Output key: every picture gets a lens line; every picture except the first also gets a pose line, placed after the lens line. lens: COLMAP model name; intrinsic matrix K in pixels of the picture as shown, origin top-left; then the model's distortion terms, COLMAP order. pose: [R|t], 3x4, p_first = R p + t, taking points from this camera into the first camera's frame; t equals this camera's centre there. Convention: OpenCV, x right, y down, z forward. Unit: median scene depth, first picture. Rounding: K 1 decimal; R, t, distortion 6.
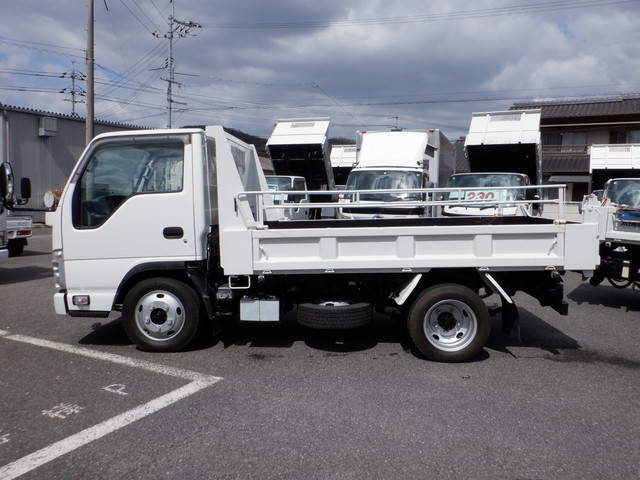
lens RADIAL K [[508.9, 0, 316.5], [0, 508.9, 240.9], [0, 0, 1]] dist [-0.008751, -0.003835]
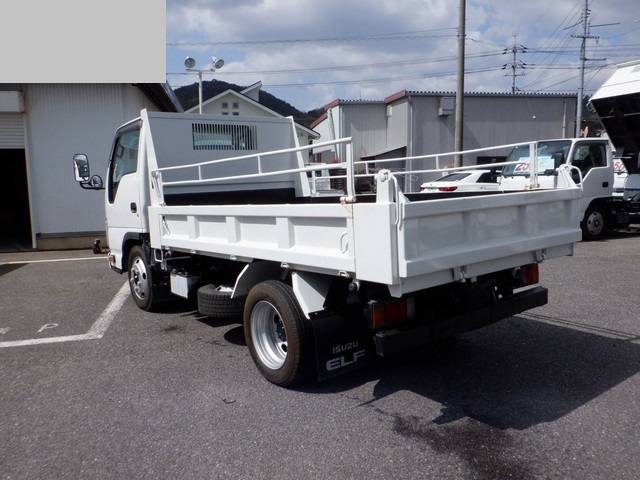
lens RADIAL K [[508.9, 0, 316.5], [0, 508.9, 240.9], [0, 0, 1]] dist [-0.008751, -0.003835]
pose [[0.693603, 0.063194, -0.717580, 0.170278], [-0.024099, 0.997623, 0.064561, -0.005252], [0.719954, -0.027487, 0.693477, 0.103520]]
